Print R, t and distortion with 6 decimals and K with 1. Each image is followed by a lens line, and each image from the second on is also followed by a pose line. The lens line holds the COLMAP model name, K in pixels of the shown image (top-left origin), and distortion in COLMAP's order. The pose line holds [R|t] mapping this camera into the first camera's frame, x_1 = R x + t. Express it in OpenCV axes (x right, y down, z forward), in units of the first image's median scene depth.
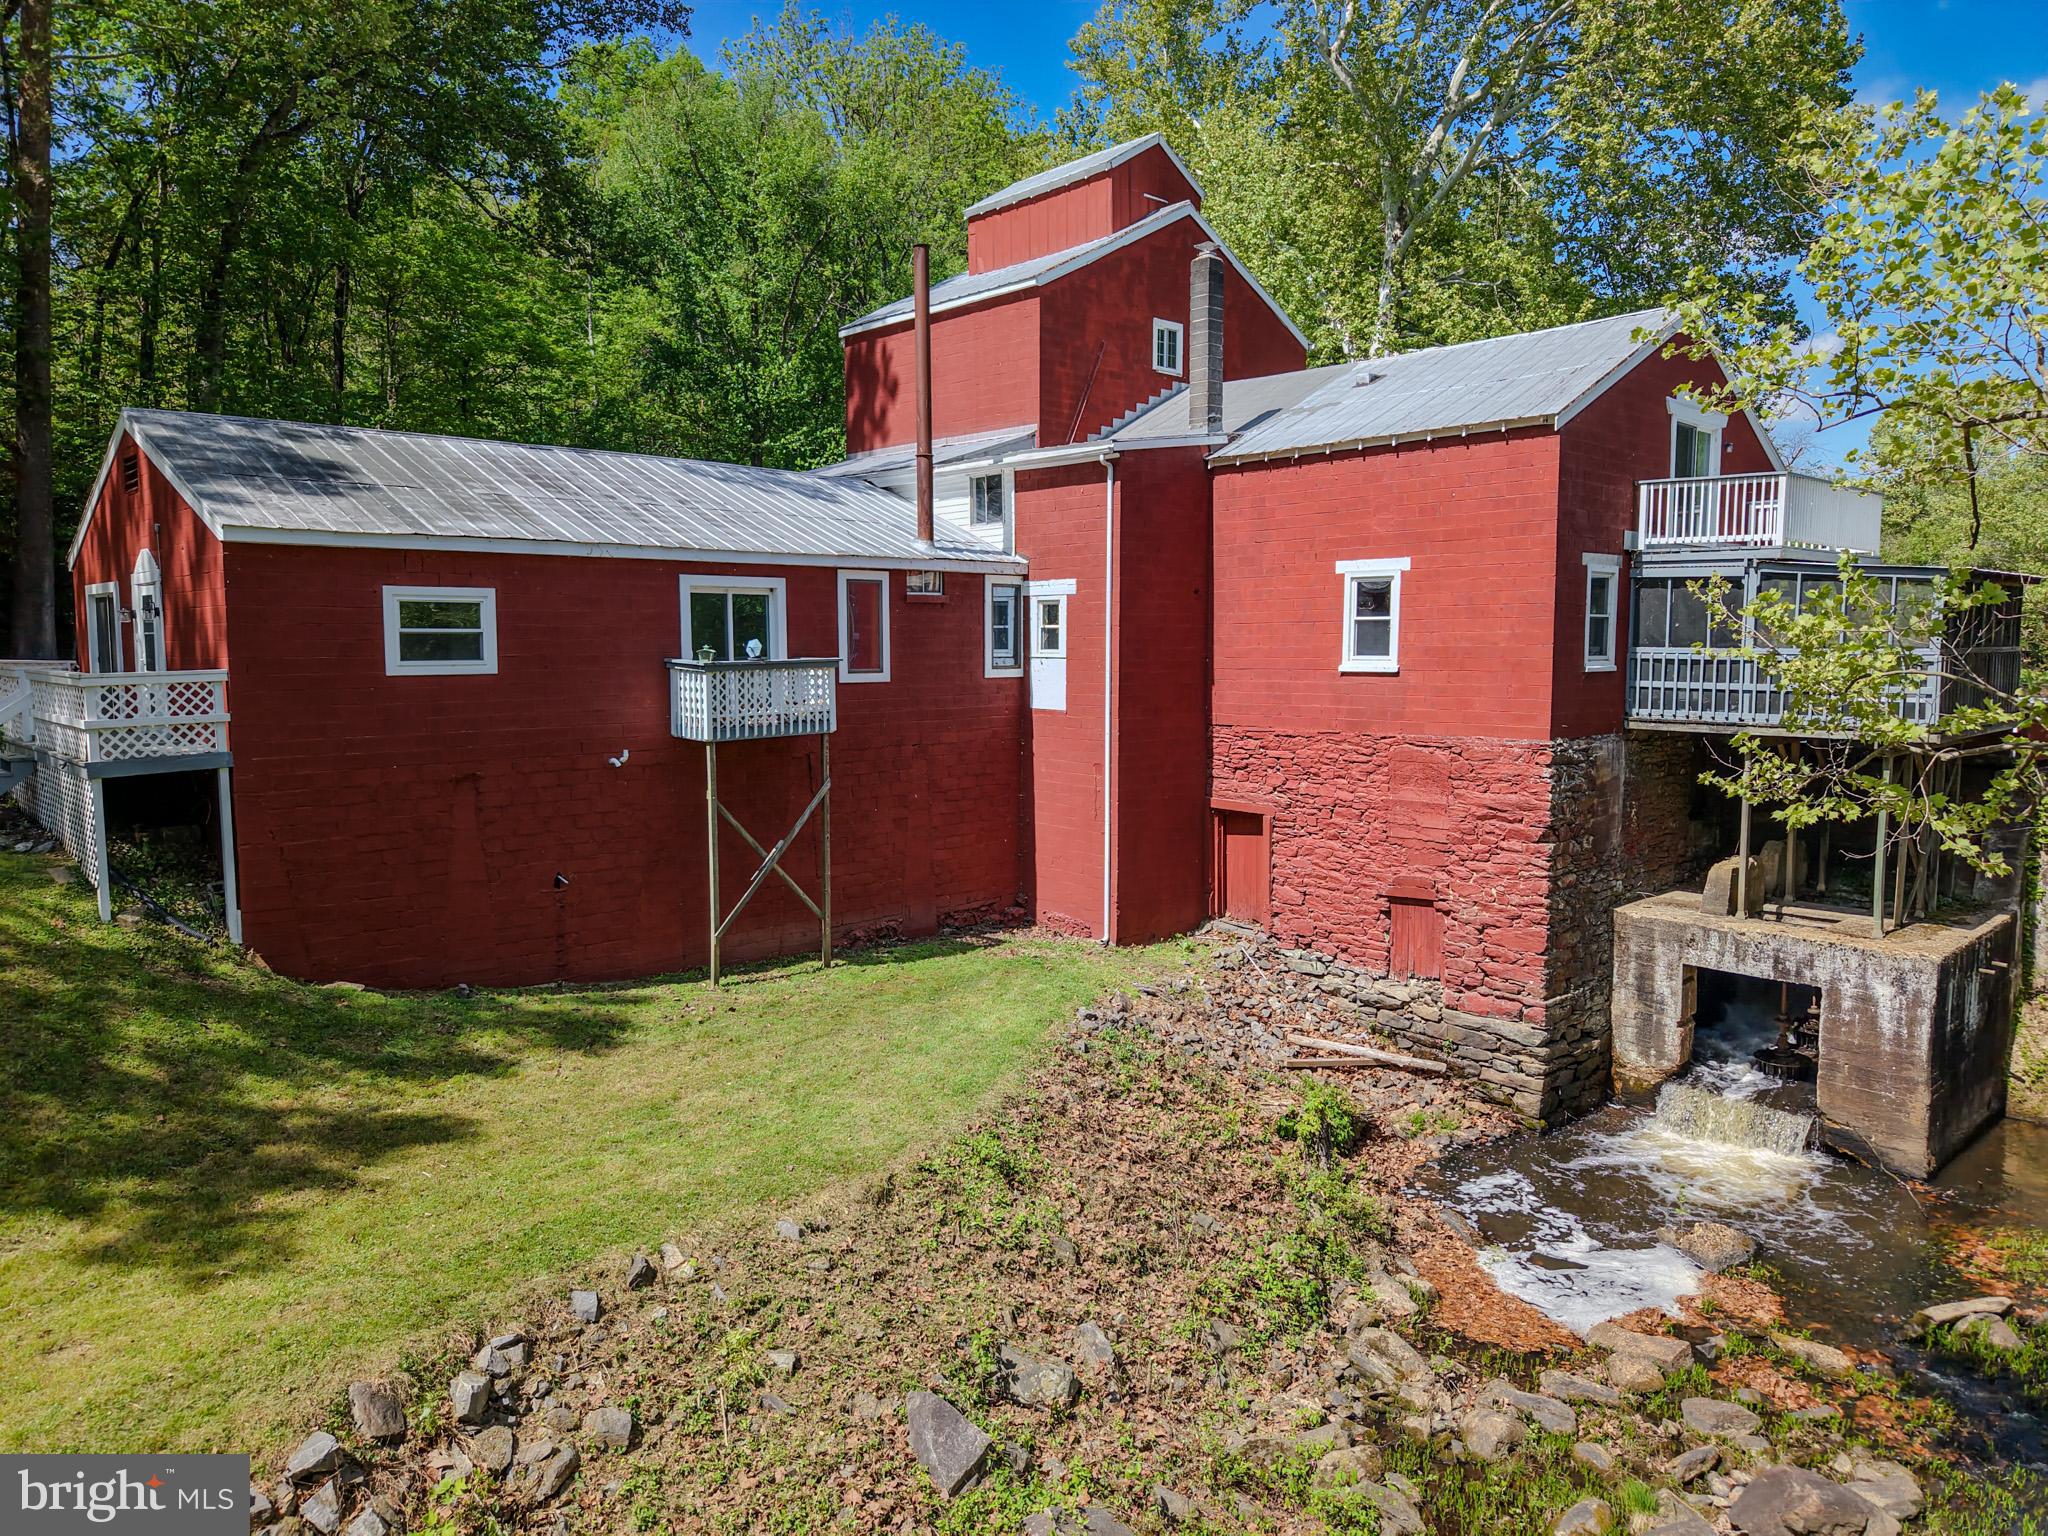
lens RADIAL K [[1389.8, 0, 1026.2], [0, 1389.8, 746.3], [0, 0, 1]] dist [0.005660, -0.003467]
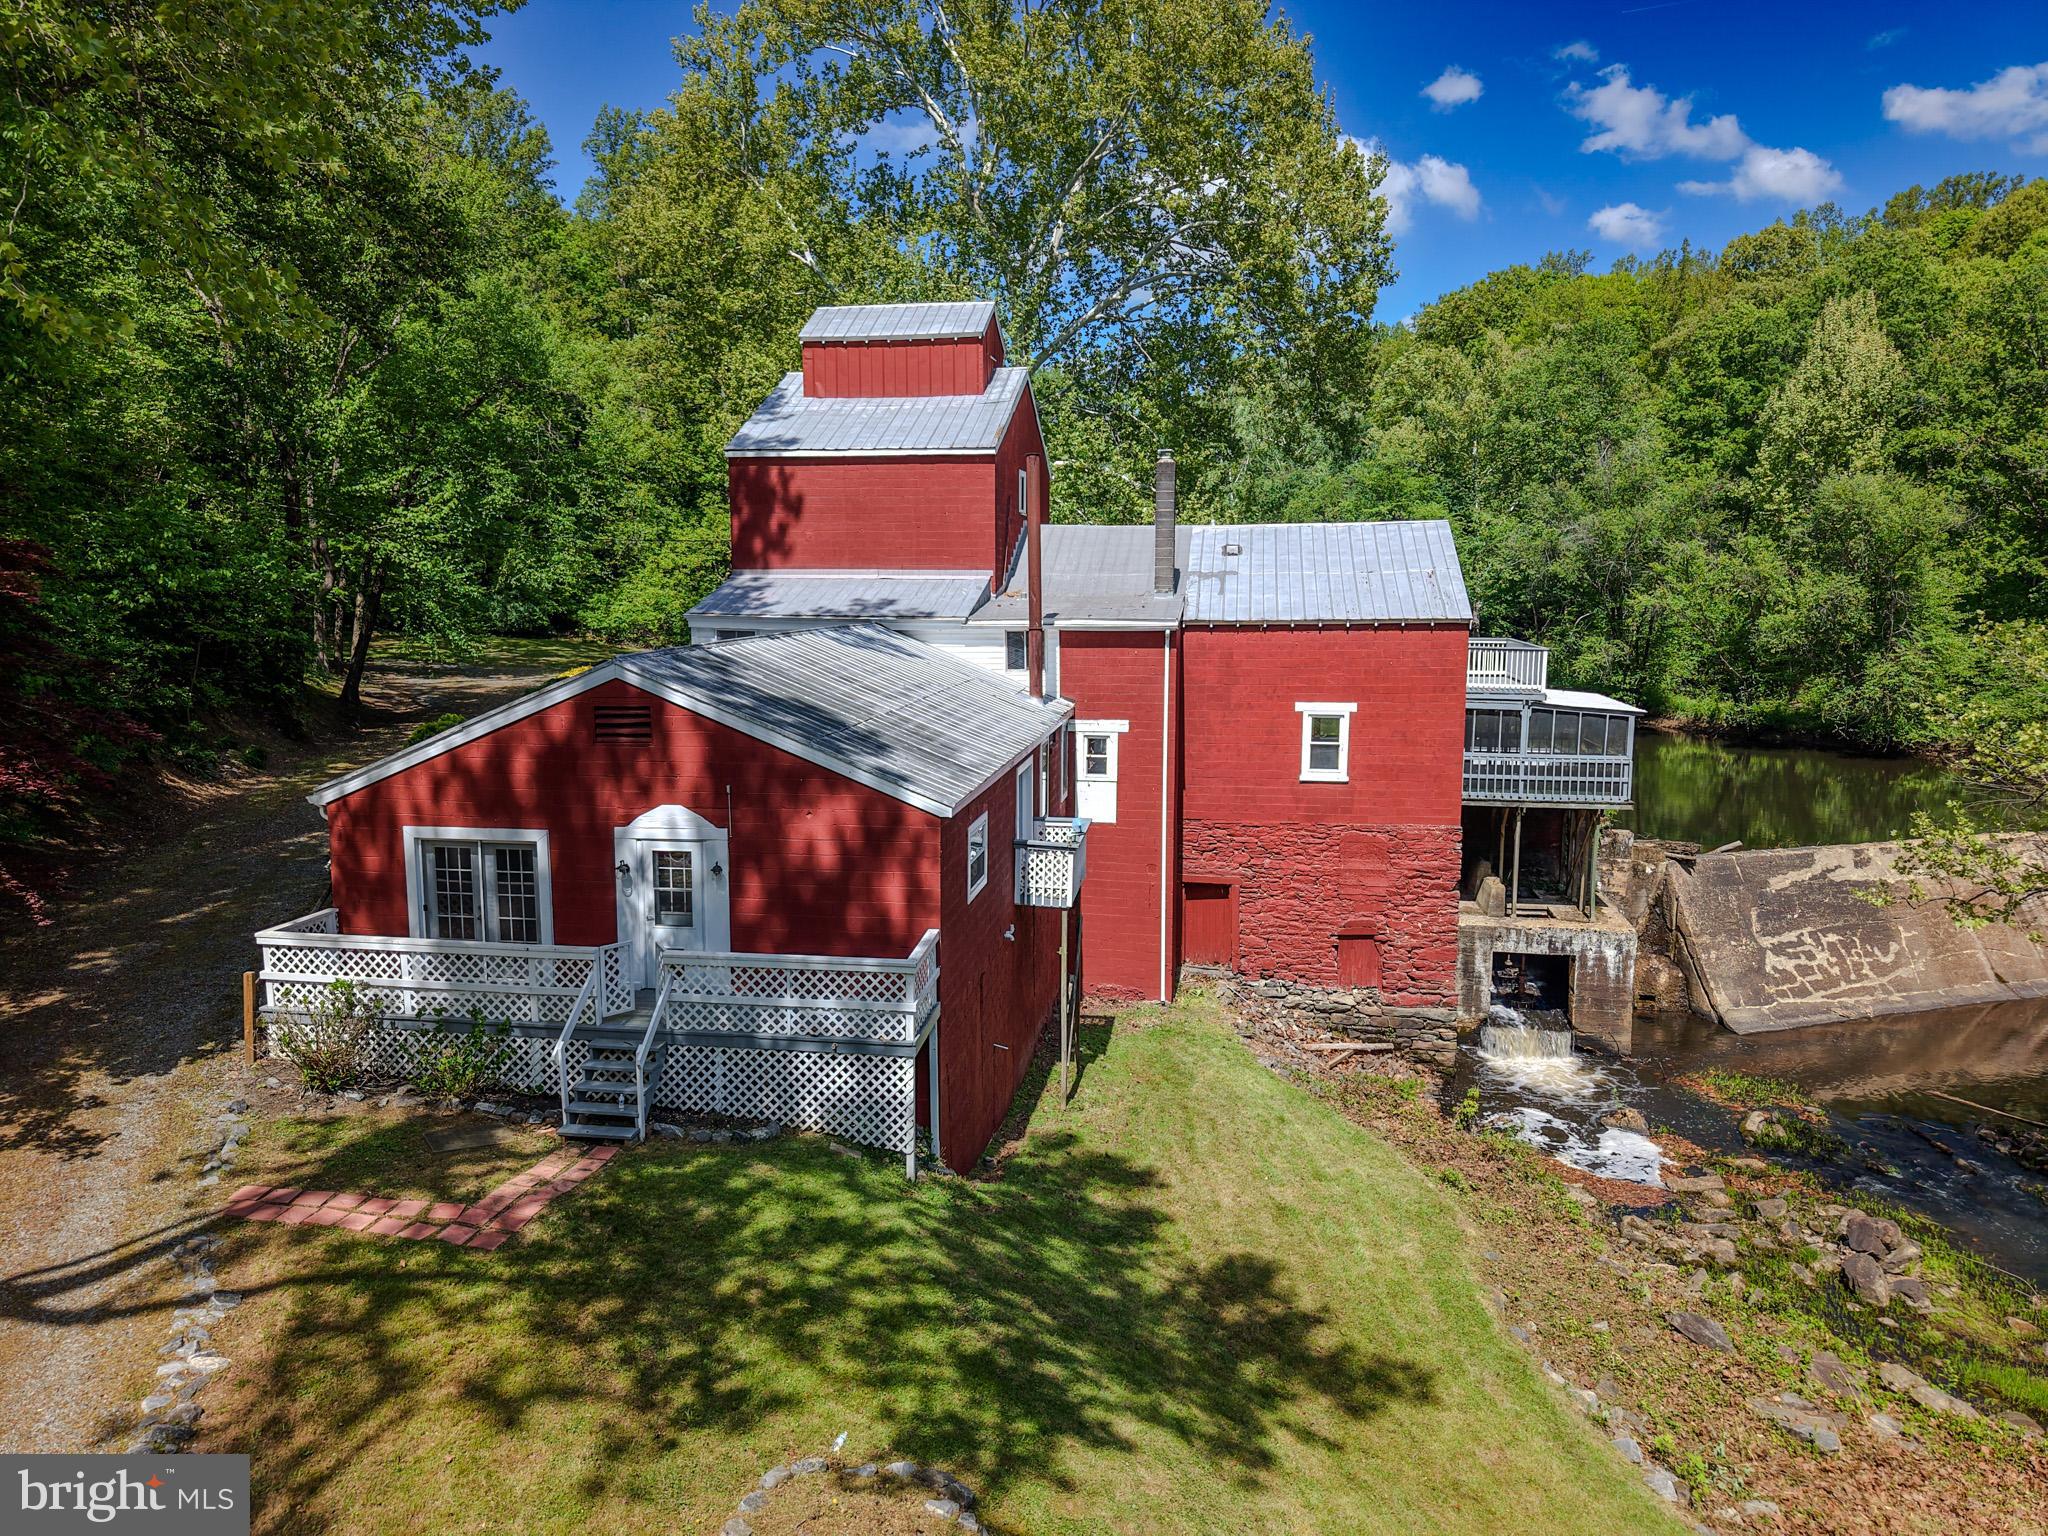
lens RADIAL K [[1389.8, 0, 1042.4], [0, 1389.8, 708.0], [0, 0, 1]] dist [0.005660, -0.003467]
pose [[0.787359, -0.057422, 0.613814, -0.886883], [0.043268, 0.998345, 0.037894, -0.202701], [-0.614974, -0.003277, 0.788541, 0.057568]]
